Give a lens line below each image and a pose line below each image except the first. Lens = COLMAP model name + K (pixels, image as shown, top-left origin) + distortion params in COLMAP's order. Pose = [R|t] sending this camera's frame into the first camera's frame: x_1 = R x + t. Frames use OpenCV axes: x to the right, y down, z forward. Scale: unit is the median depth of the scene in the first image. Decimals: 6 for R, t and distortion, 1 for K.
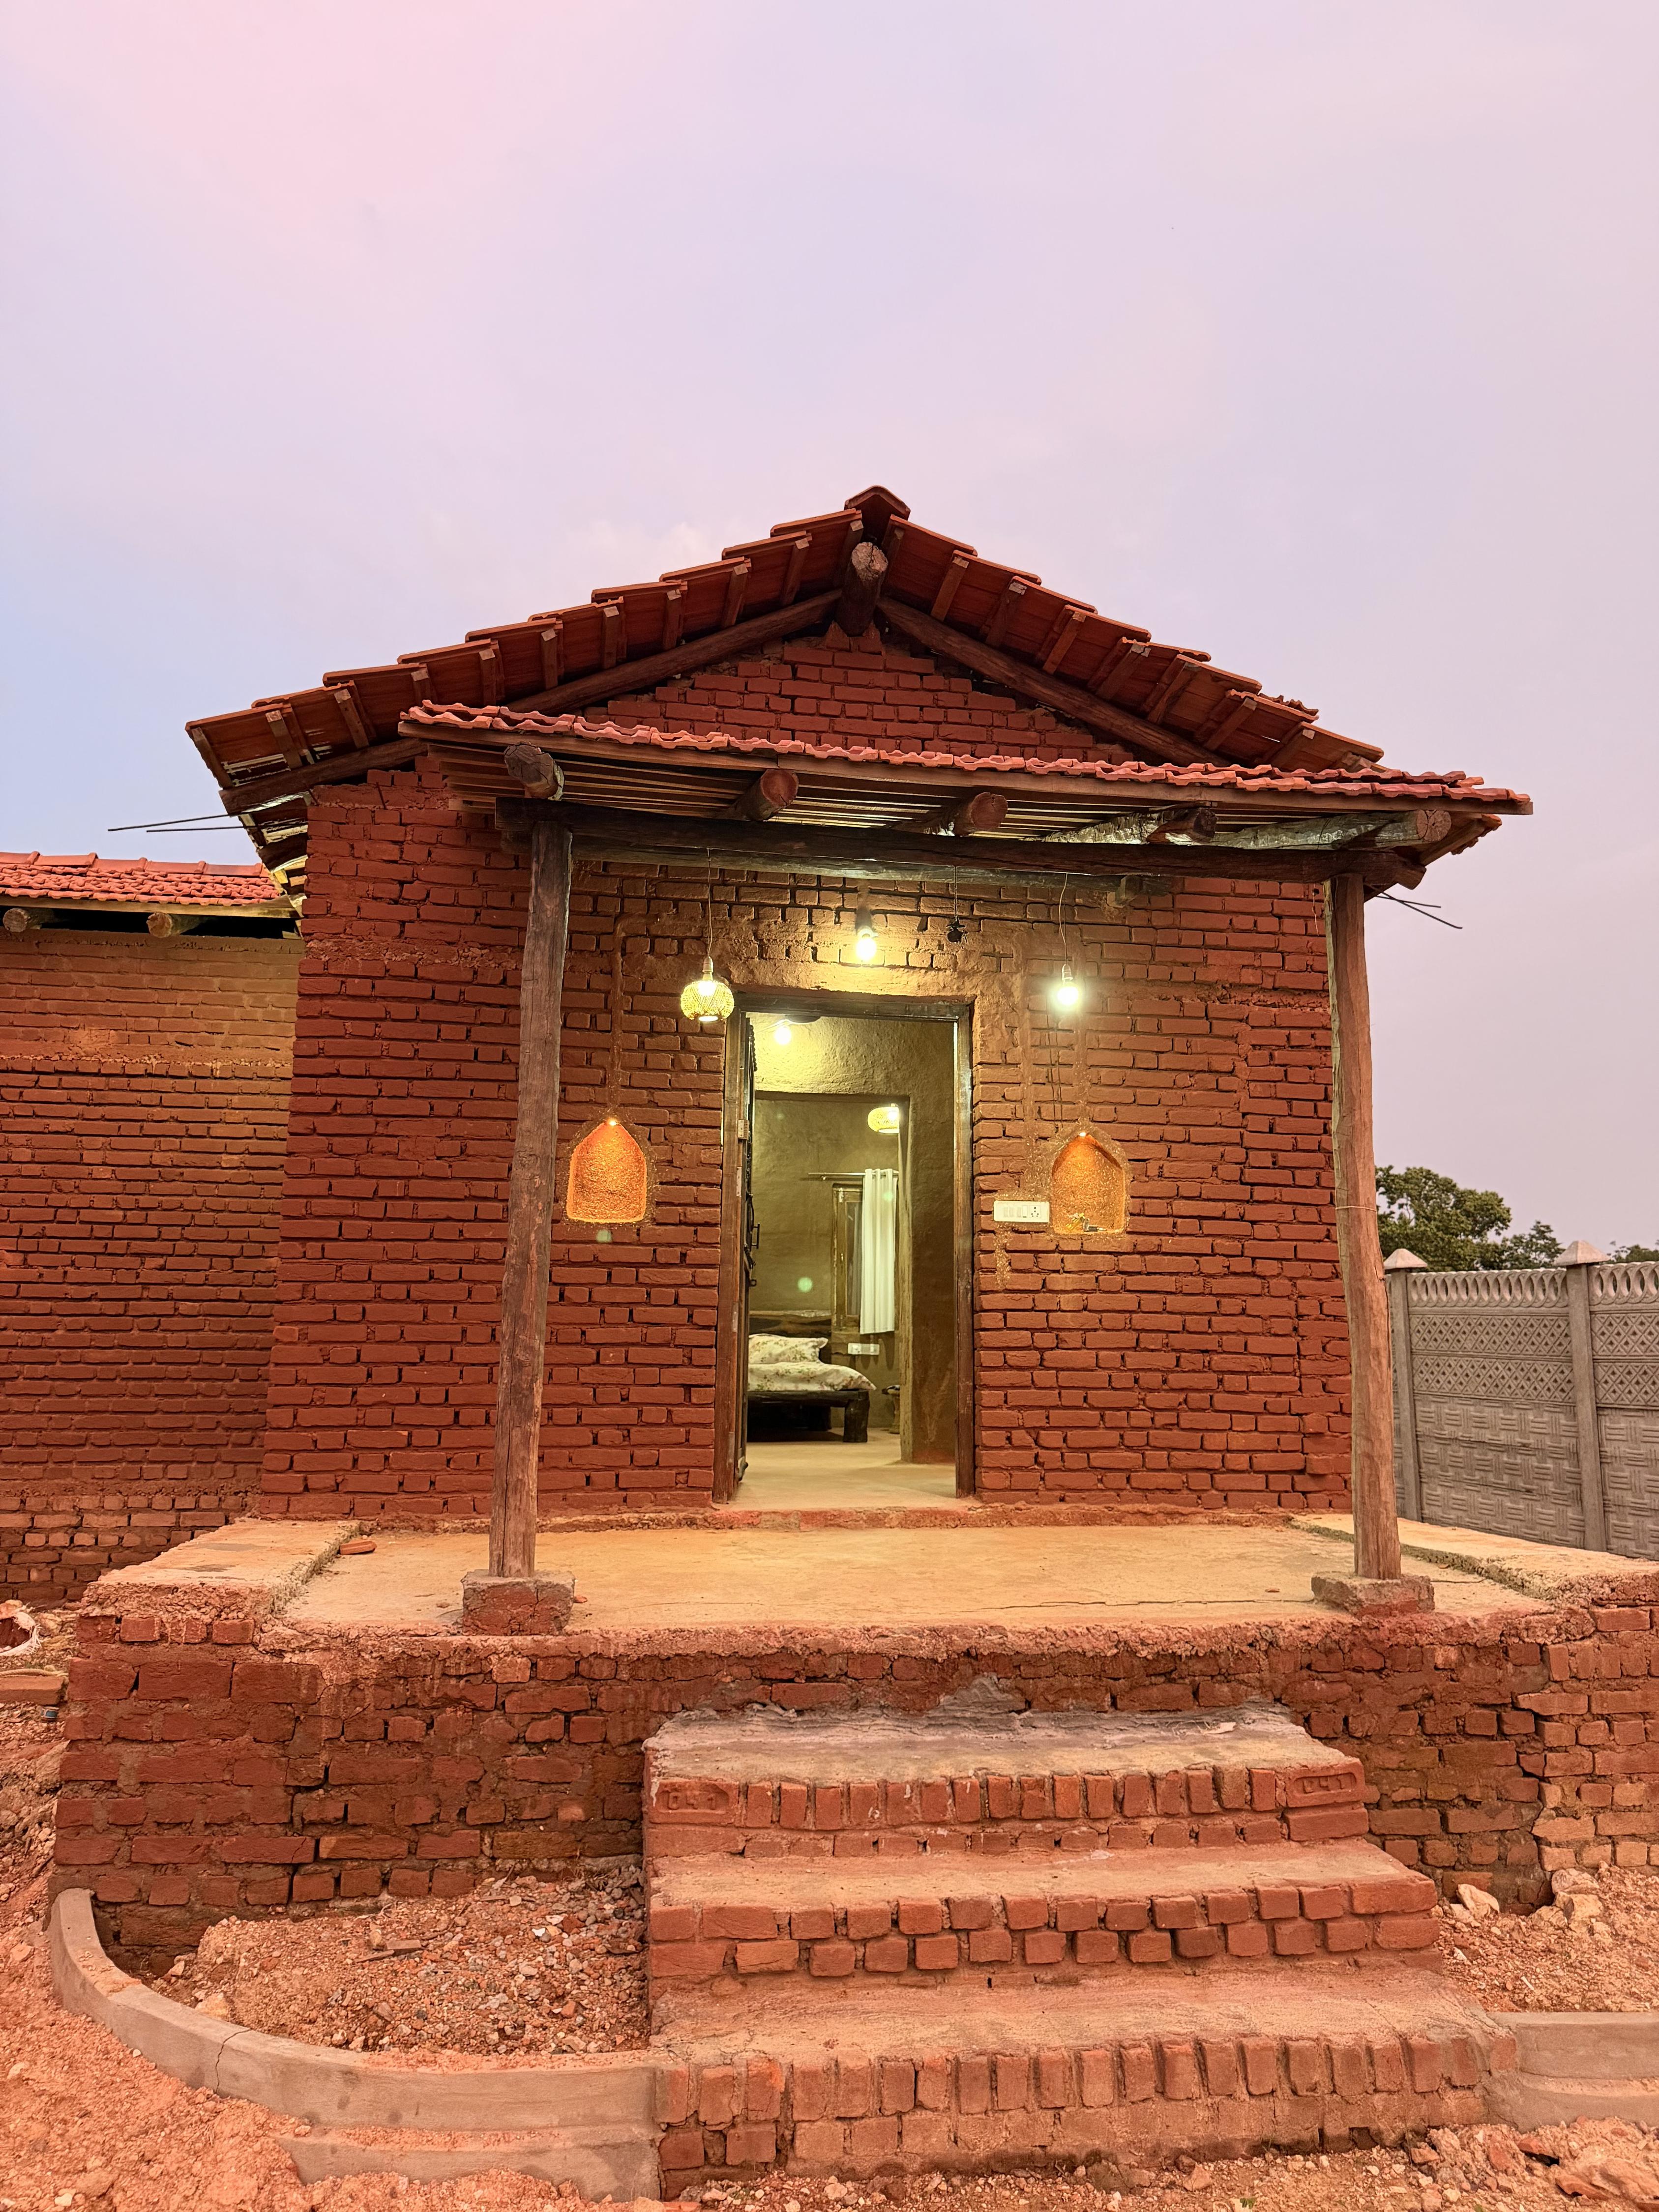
lens RADIAL K [[1592.7, 0, 829.5], [0, 1592.7, 1106.0], [0, 0, 1]] dist [0.094052, -0.147436]
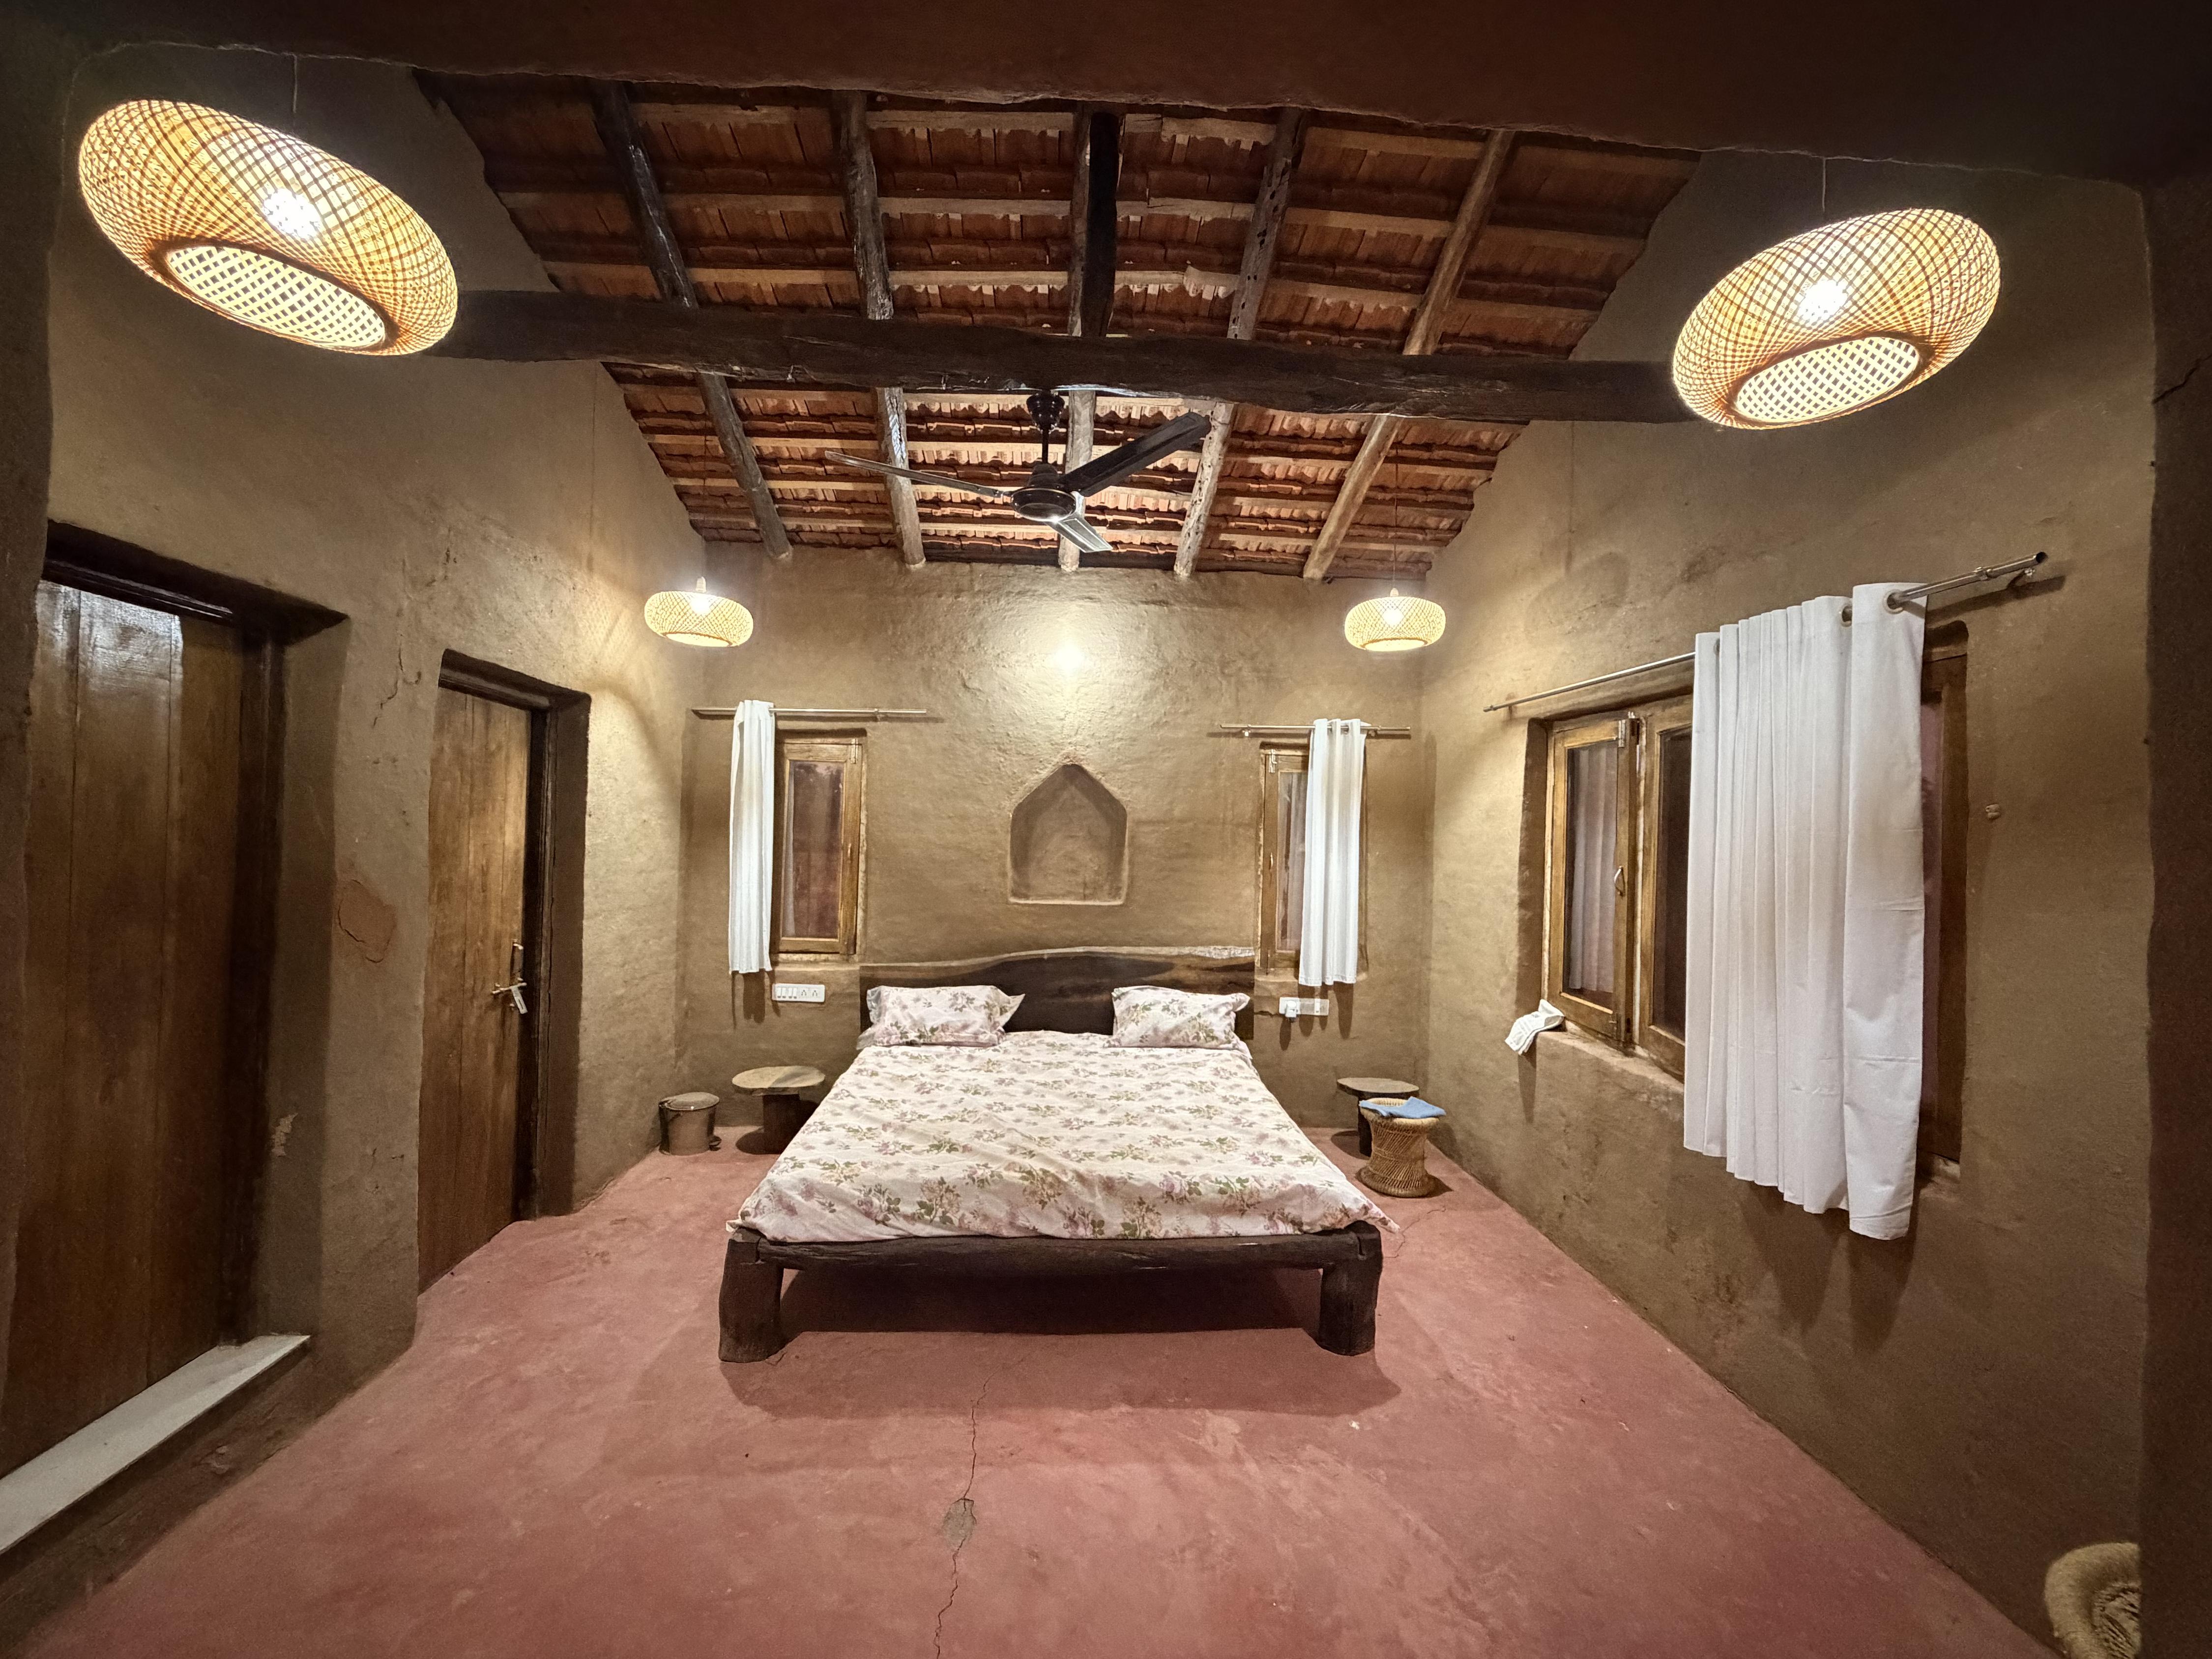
lens RADIAL K [[898.0, 0, 1106.0], [0, 898.0, 829.5], [0, 0, 1]] dist [0.000717, 0.000051]
pose [[0.995179, 0.019952, -0.096029, -0.024001], [-0.004959, 0.988074, 0.153901, 0.029260], [0.097955, -0.152682, 0.983409, 0.655592]]
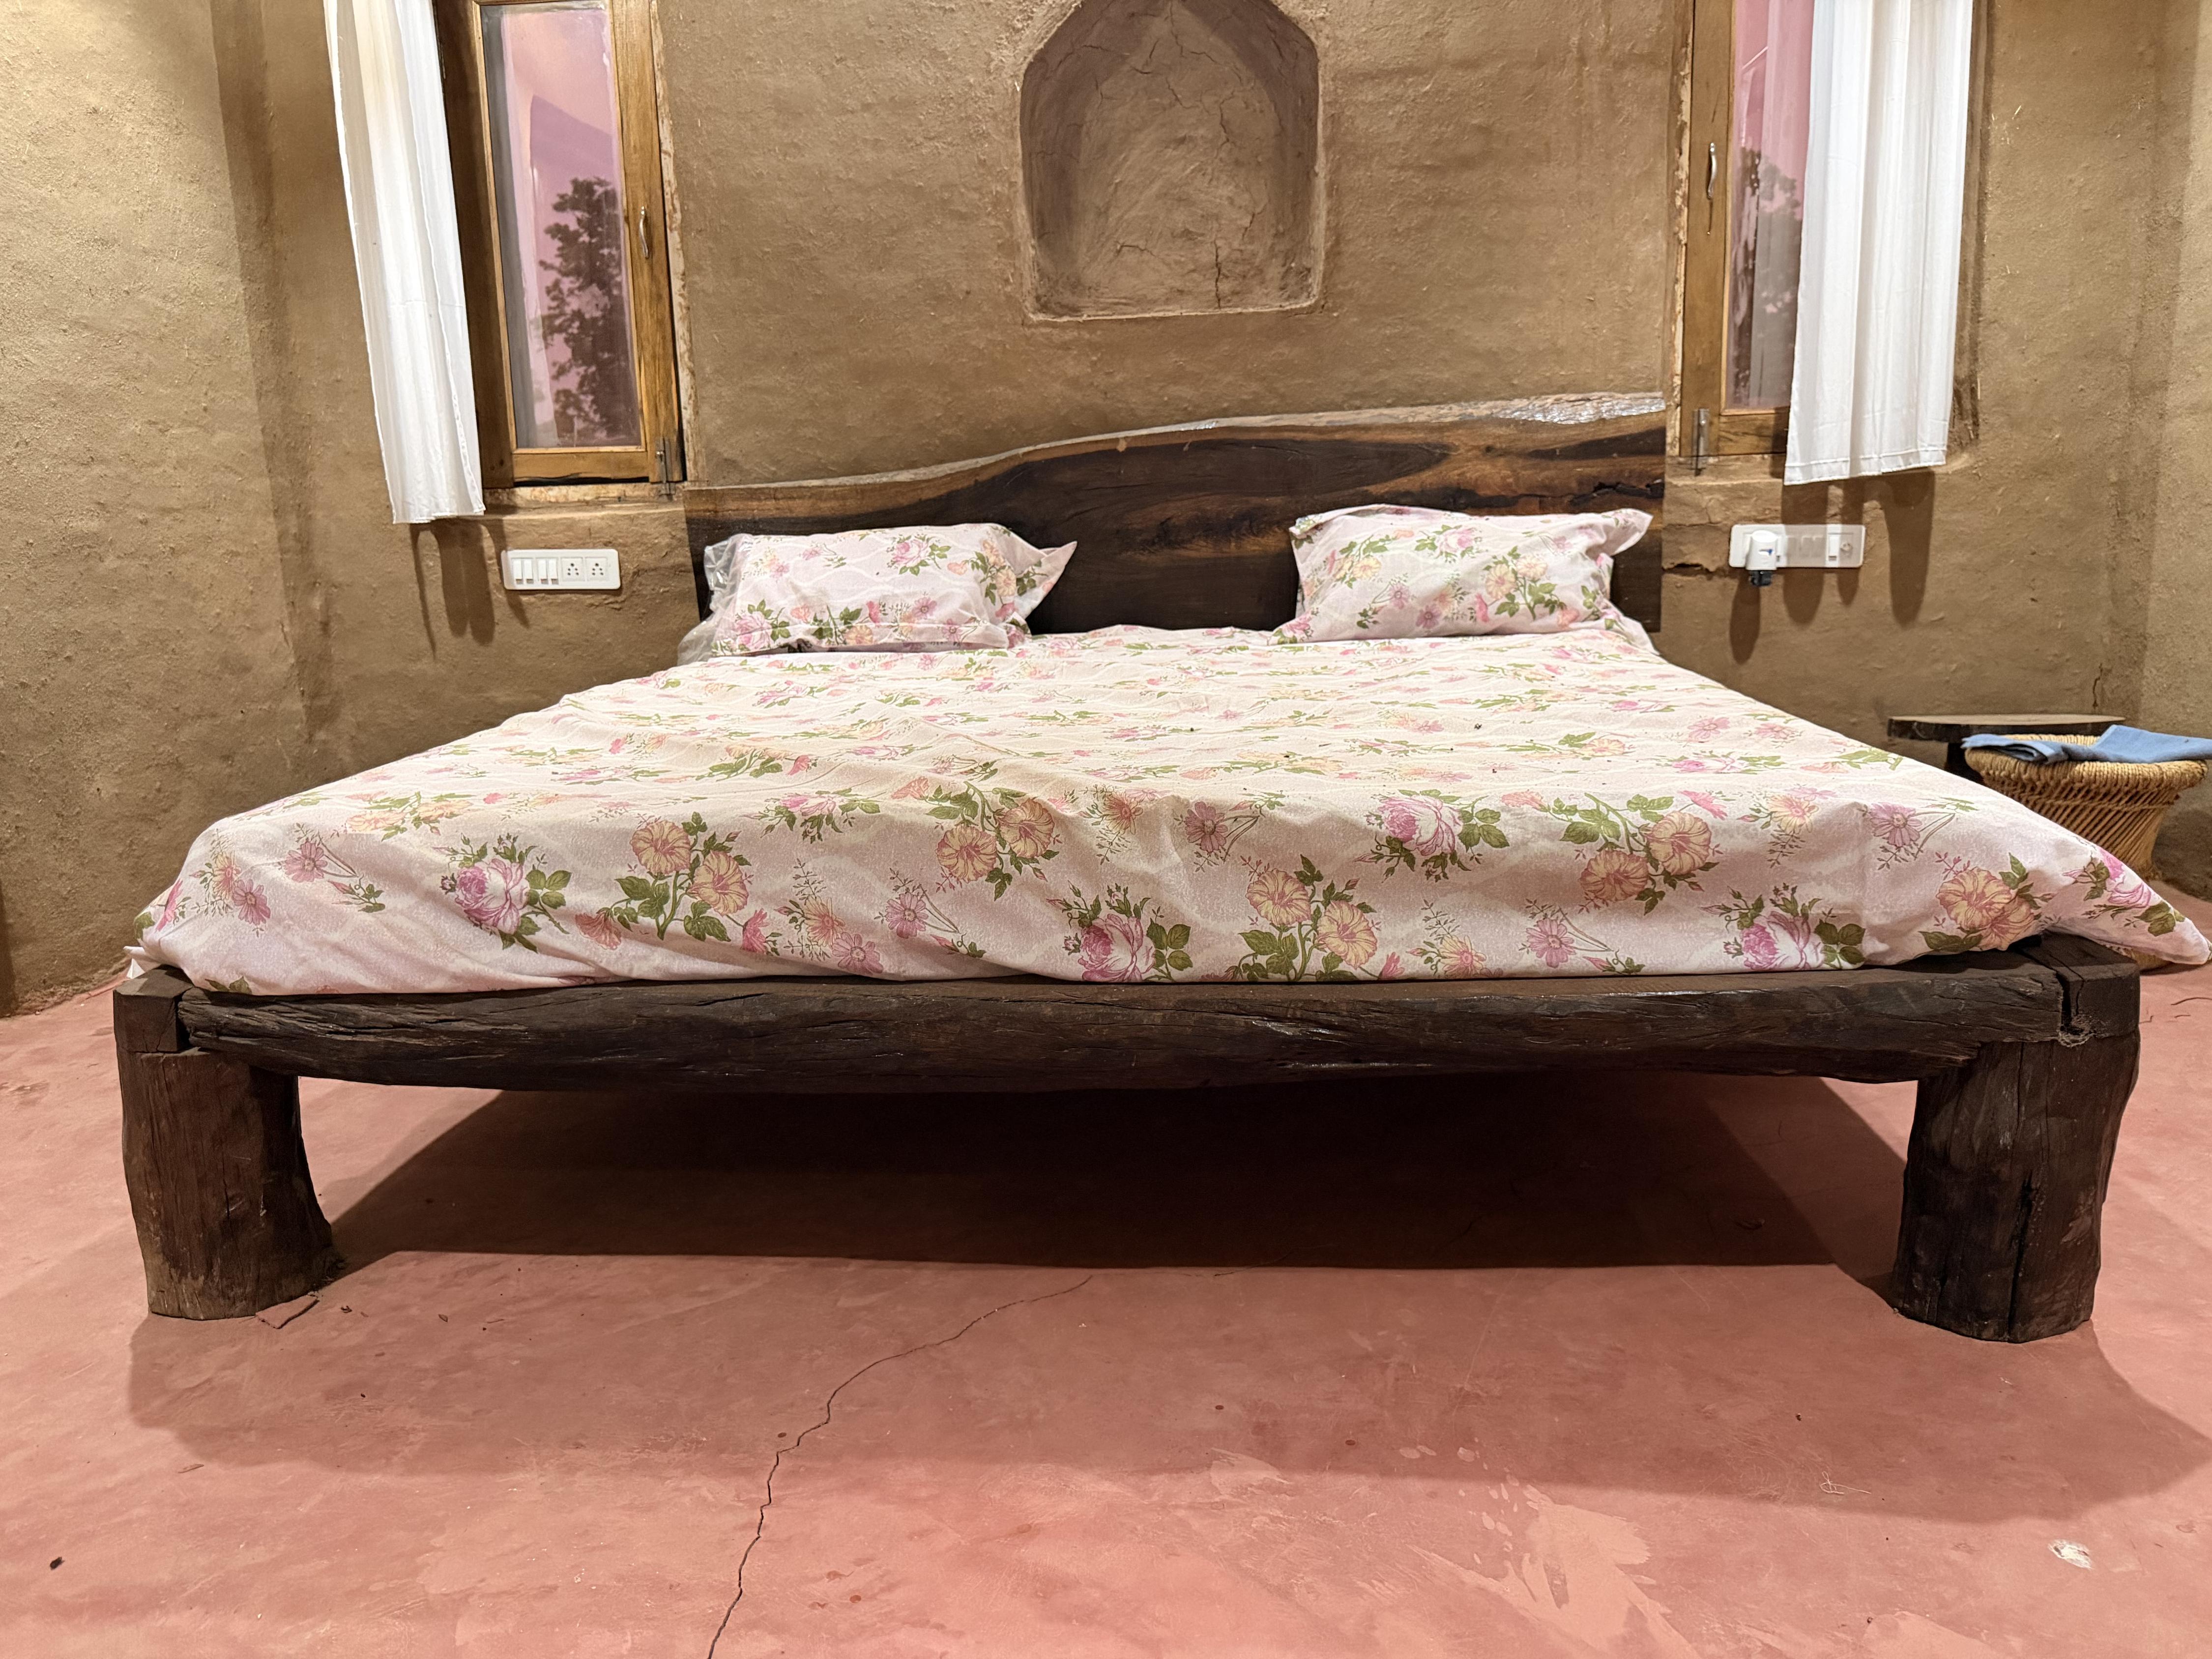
lens RADIAL K [[1592.4, 0, 1106.0], [0, 1592.4, 829.5], [0, 0, 1]] dist [0.094052, -0.147436]
pose [[0.969275, 0.010617, -0.245749, -0.020120], [0.076573, 0.936401, 0.342475, 0.100528], [0.233756, -0.350770, 0.906818, 0.737822]]
